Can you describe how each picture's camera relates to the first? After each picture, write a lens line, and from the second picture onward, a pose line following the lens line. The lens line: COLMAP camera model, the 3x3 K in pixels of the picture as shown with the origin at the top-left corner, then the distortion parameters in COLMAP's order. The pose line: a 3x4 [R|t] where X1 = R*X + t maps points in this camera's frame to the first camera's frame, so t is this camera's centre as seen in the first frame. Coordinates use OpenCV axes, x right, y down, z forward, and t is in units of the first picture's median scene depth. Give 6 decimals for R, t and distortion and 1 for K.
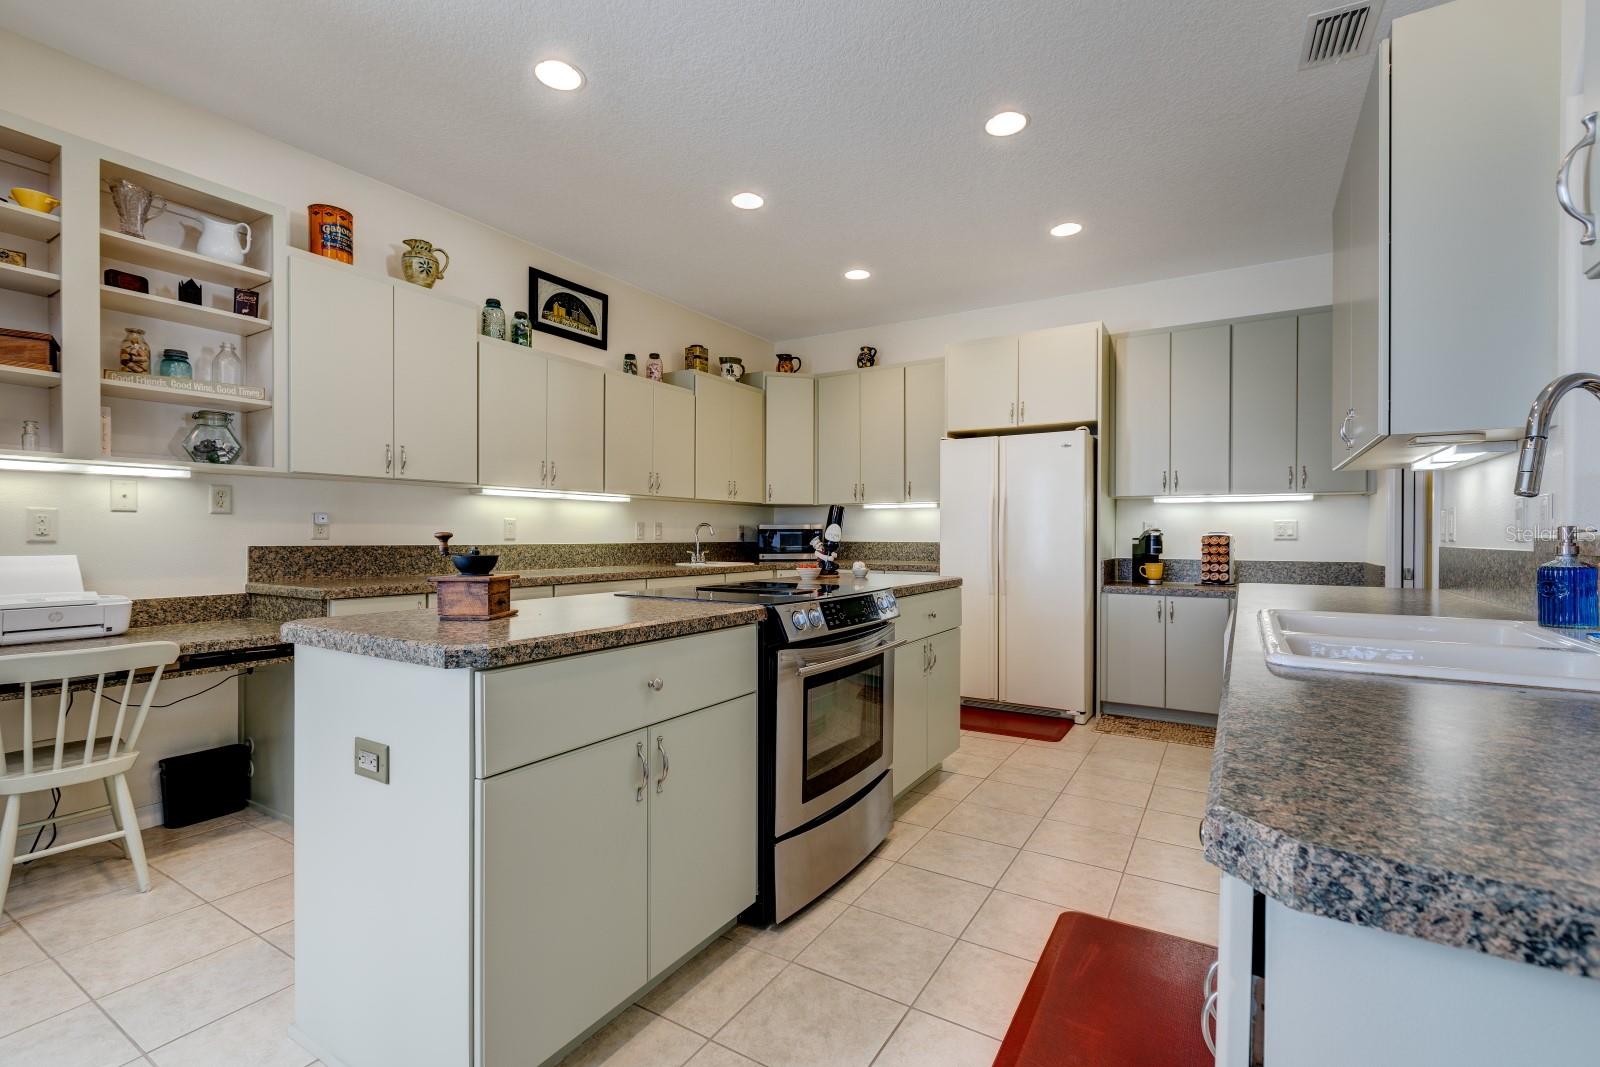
lens RADIAL K [[703.6, 0, 820.8], [0, 703.6, 538.9], [0, 0, 1]] dist [-0.001520, -0.000471]
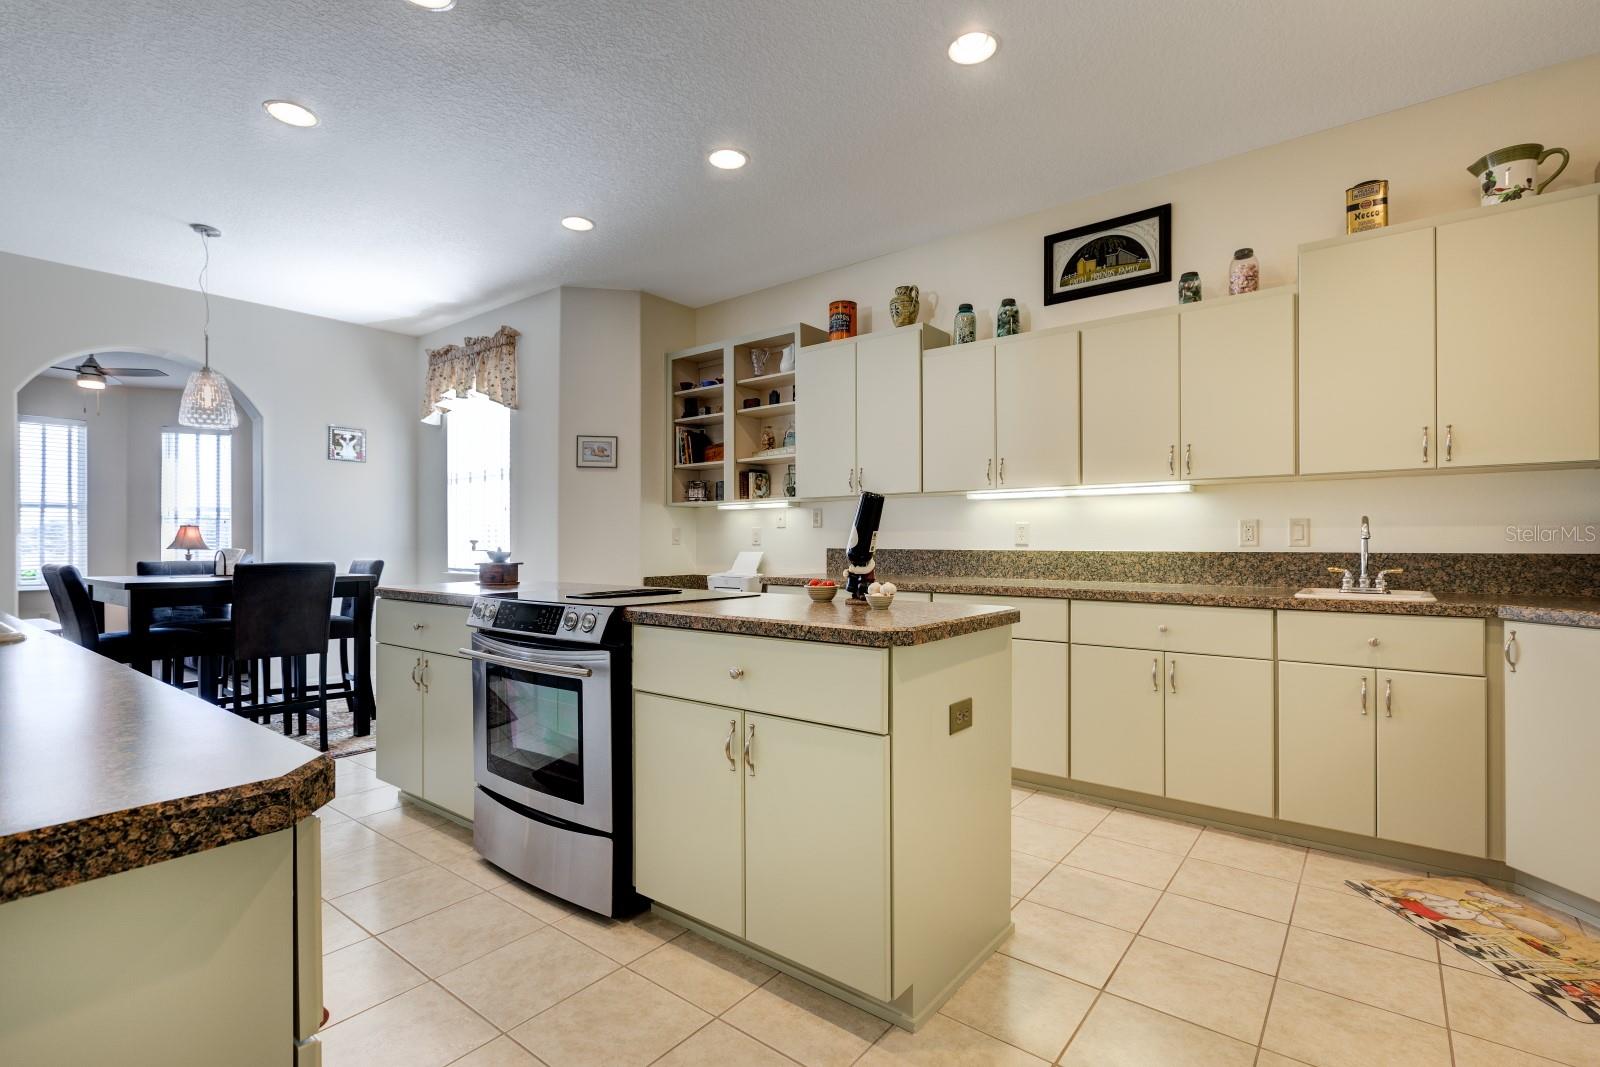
lens RADIAL K [[733.2, 0, 786.2], [0, 733.2, 542.9], [0, 0, 1]] dist [-0.000326, 0.000223]
pose [[-0.122062, -0.002043, -0.992520, 0.502663], [-0.006379, 0.999979, -0.001273, 0.000925], [0.992502, 0.006176, -0.122072, 0.736835]]
